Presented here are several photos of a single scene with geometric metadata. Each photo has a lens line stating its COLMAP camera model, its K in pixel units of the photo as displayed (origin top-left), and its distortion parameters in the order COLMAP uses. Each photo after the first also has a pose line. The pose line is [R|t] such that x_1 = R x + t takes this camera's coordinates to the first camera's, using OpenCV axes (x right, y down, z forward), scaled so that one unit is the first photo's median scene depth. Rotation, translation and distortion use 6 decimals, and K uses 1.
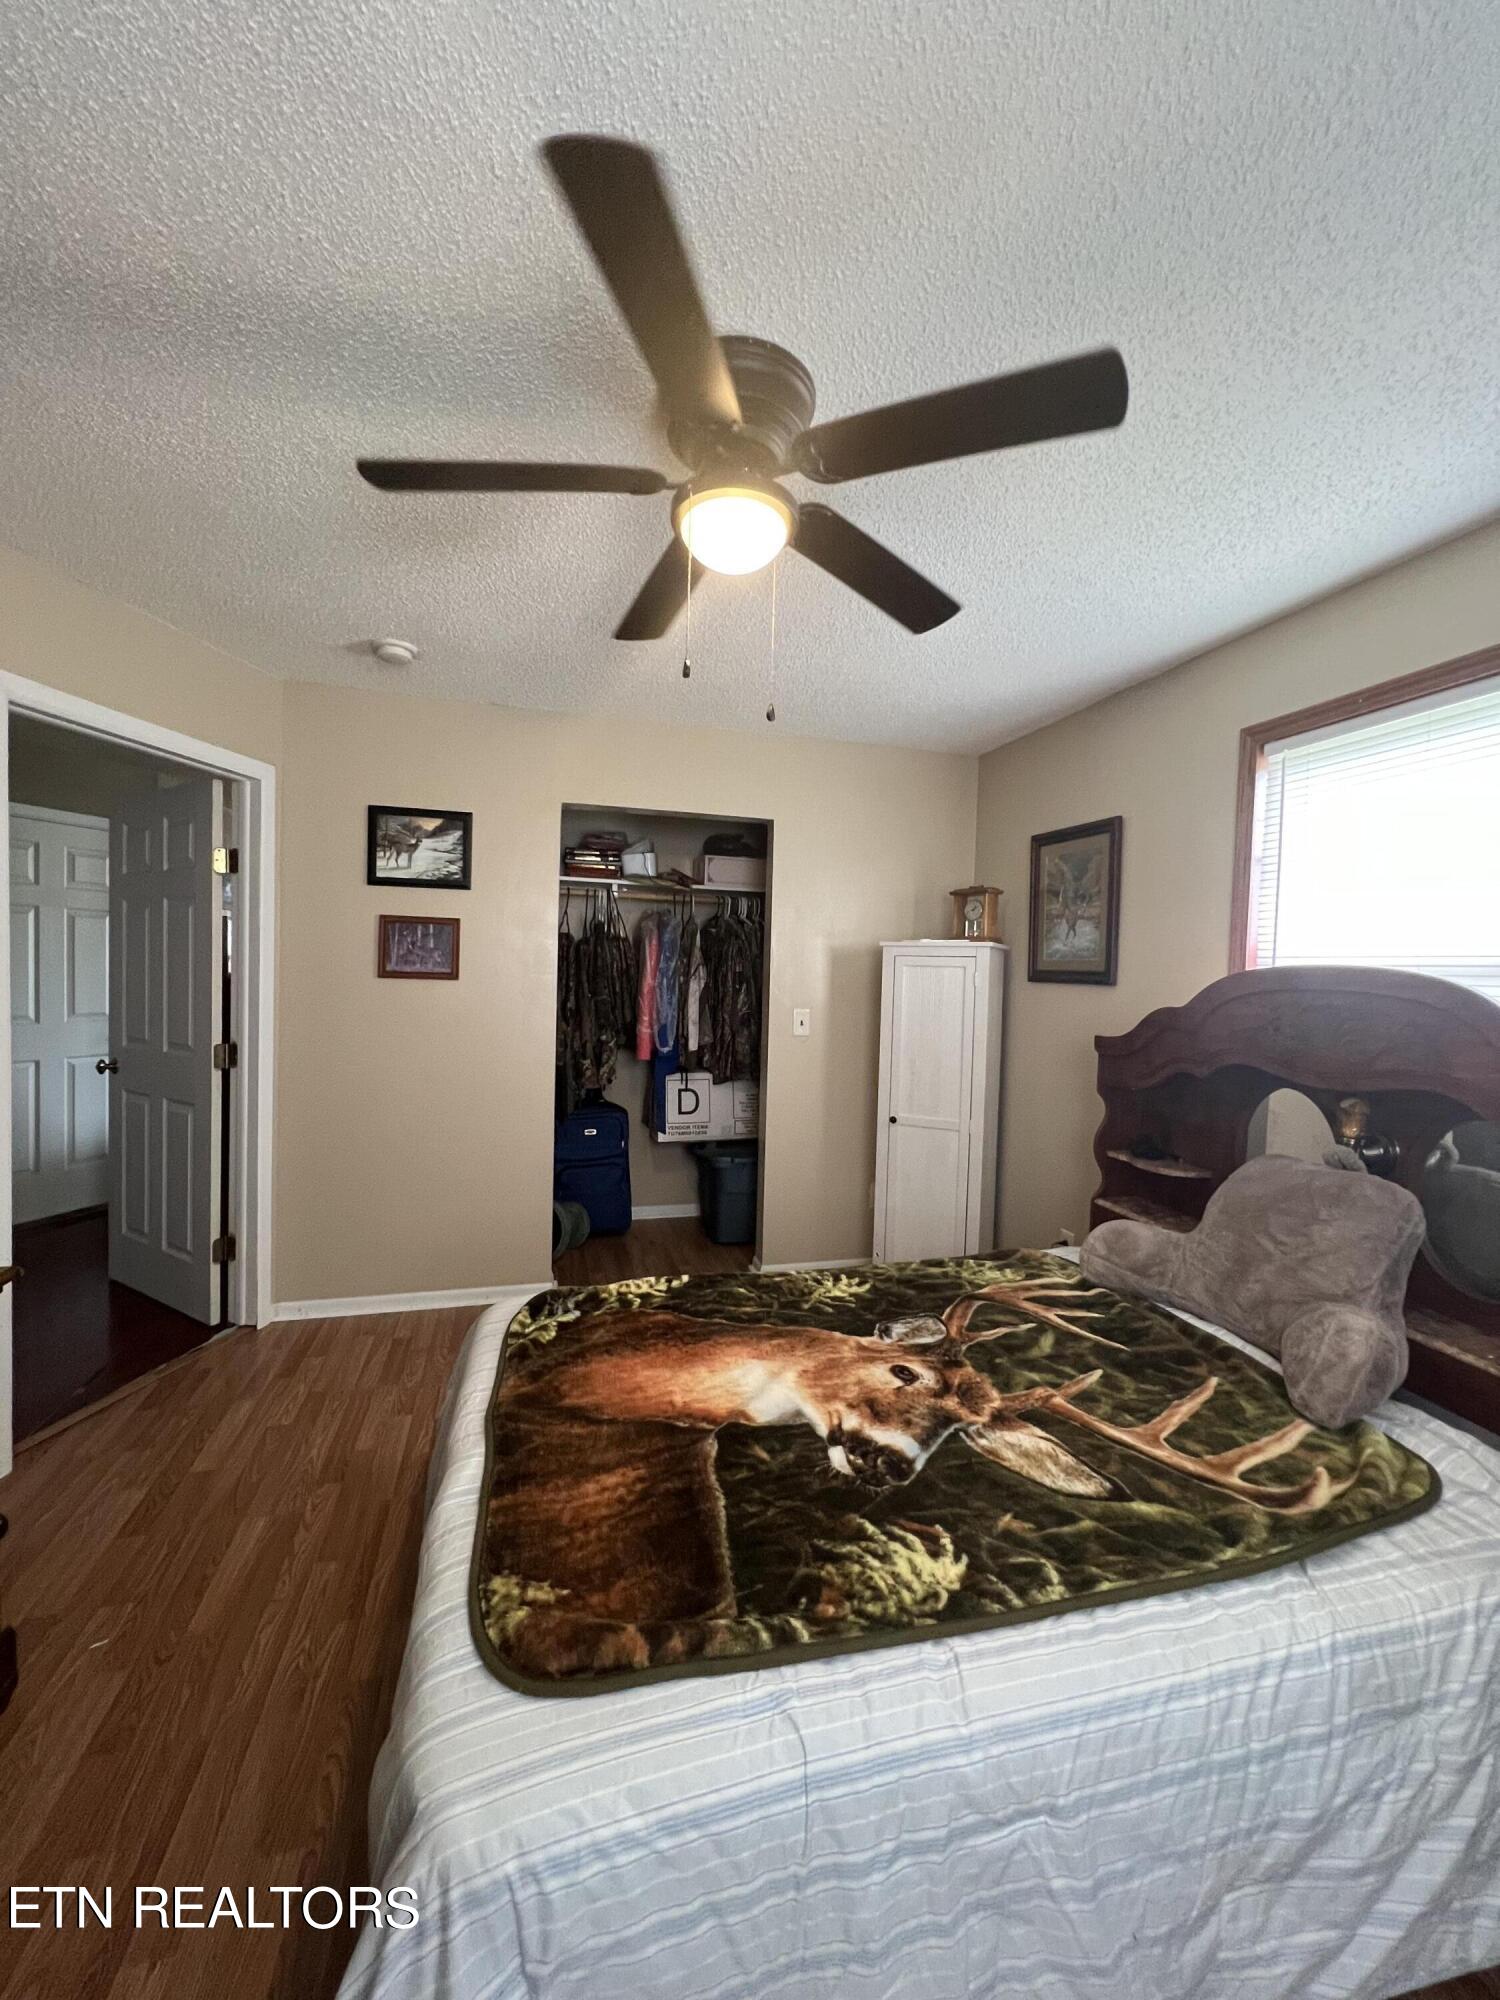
lens RADIAL K [[801.3, 0, 755.0], [0, 801.3, 997.4], [0, 0, 1]] dist [-0.001789, -0.000152]
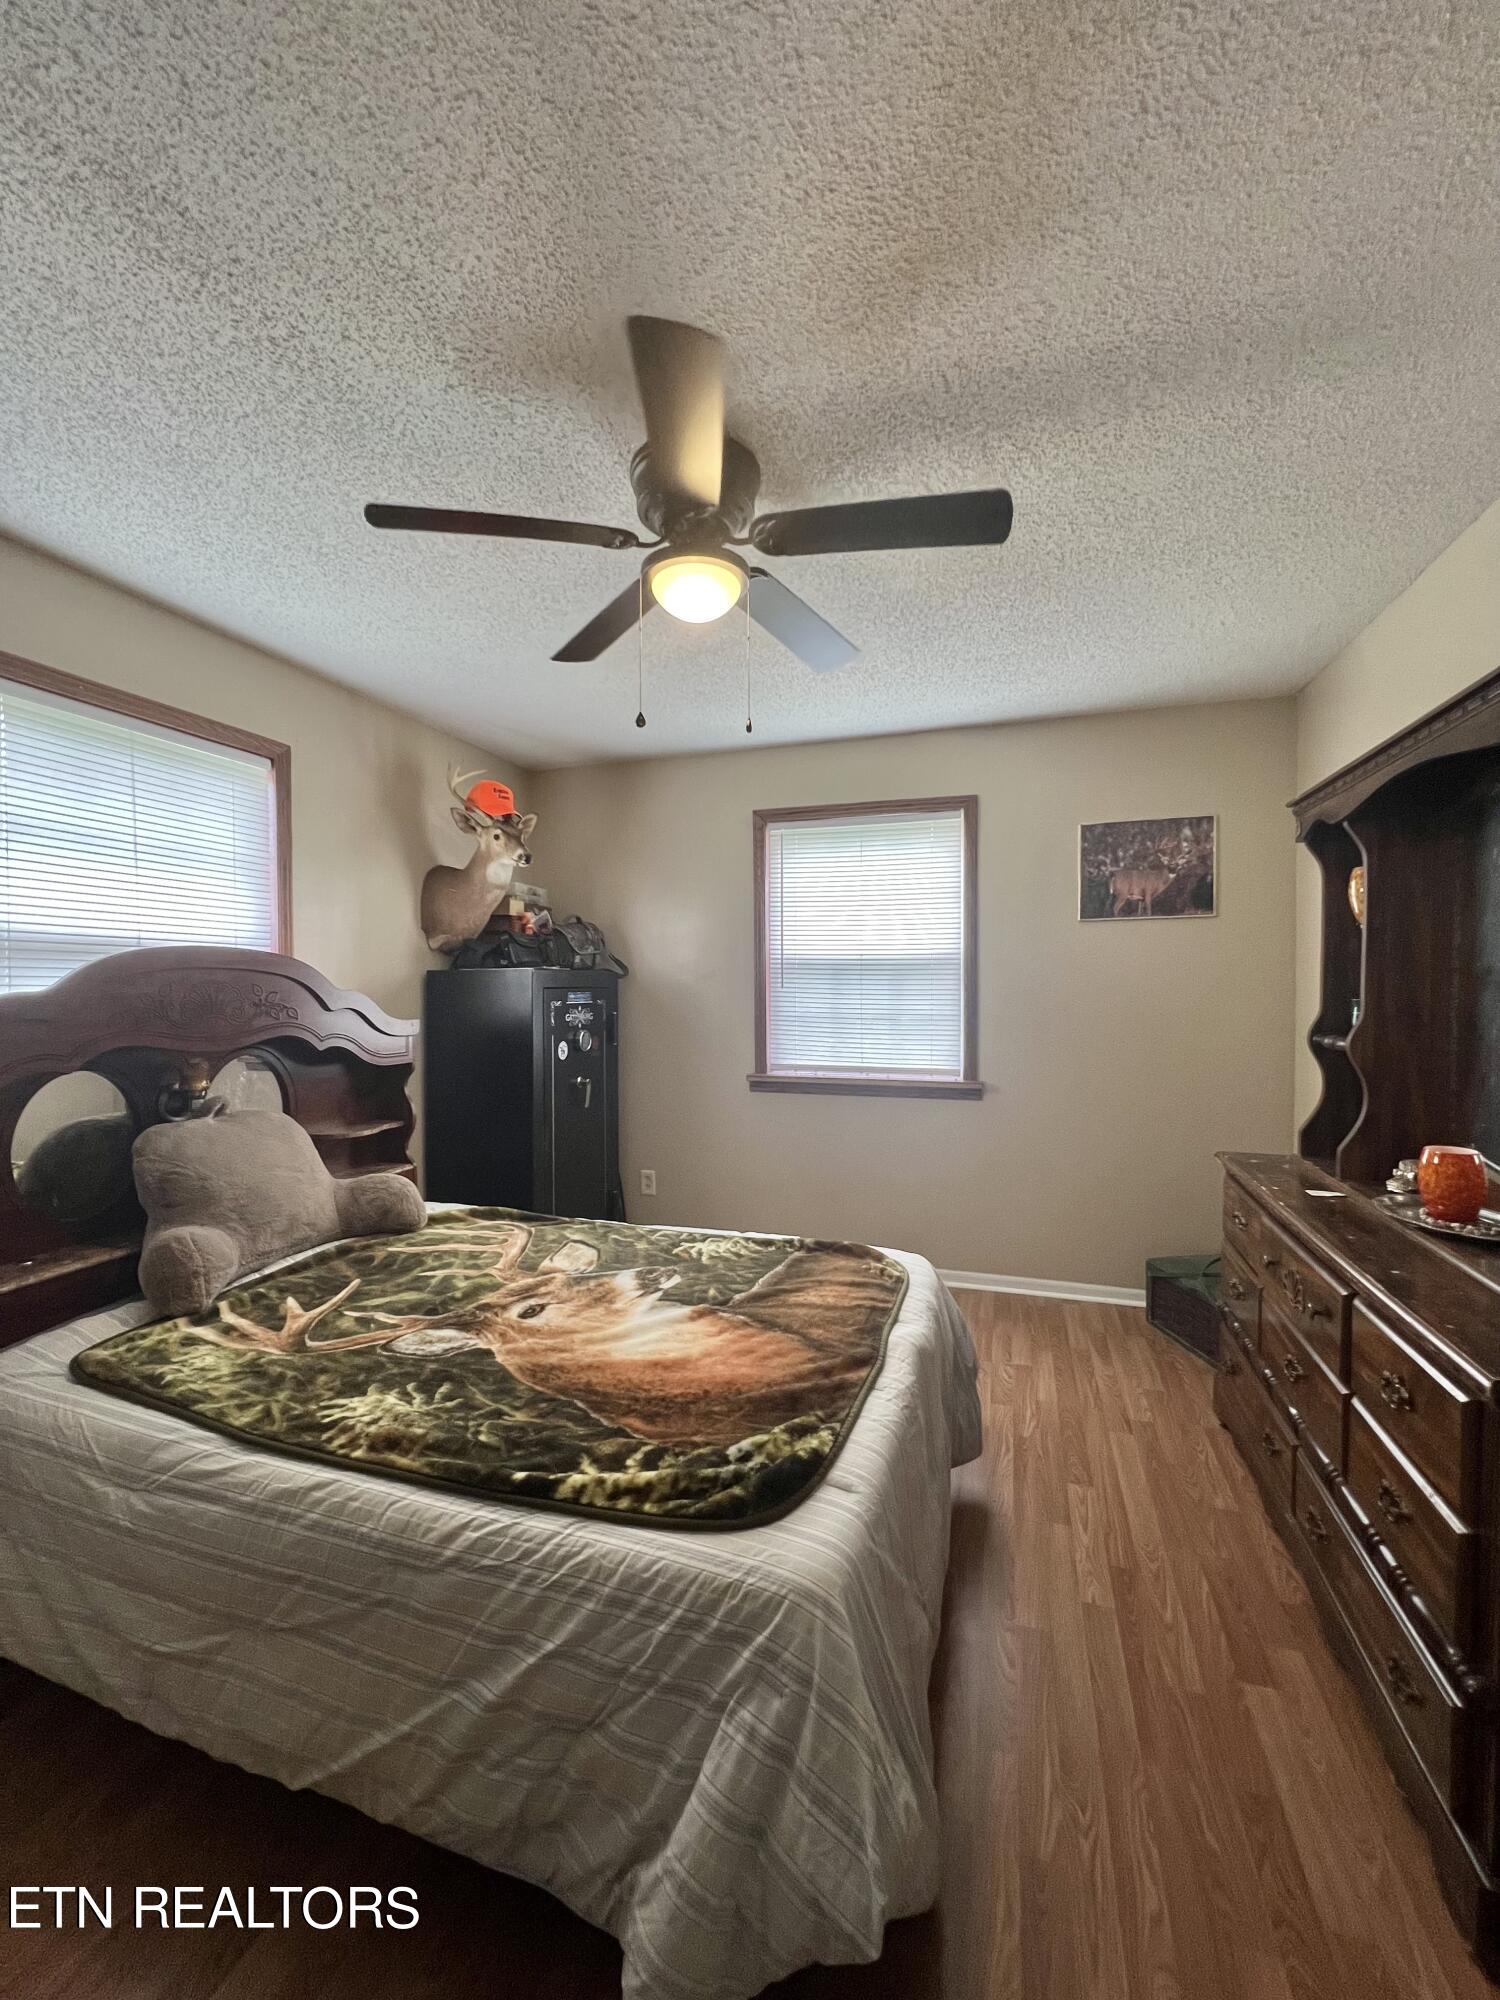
lens RADIAL K [[801.3, 0, 750.2], [0, 801.3, 996.5], [0, 0, 1]] dist [-0.001789, -0.000152]
pose [[-0.830317, -0.032926, 0.556318, -0.690740], [-0.000056, 0.998258, 0.058998, -0.040410], [-0.557291, 0.048956, -0.828873, 1.763973]]
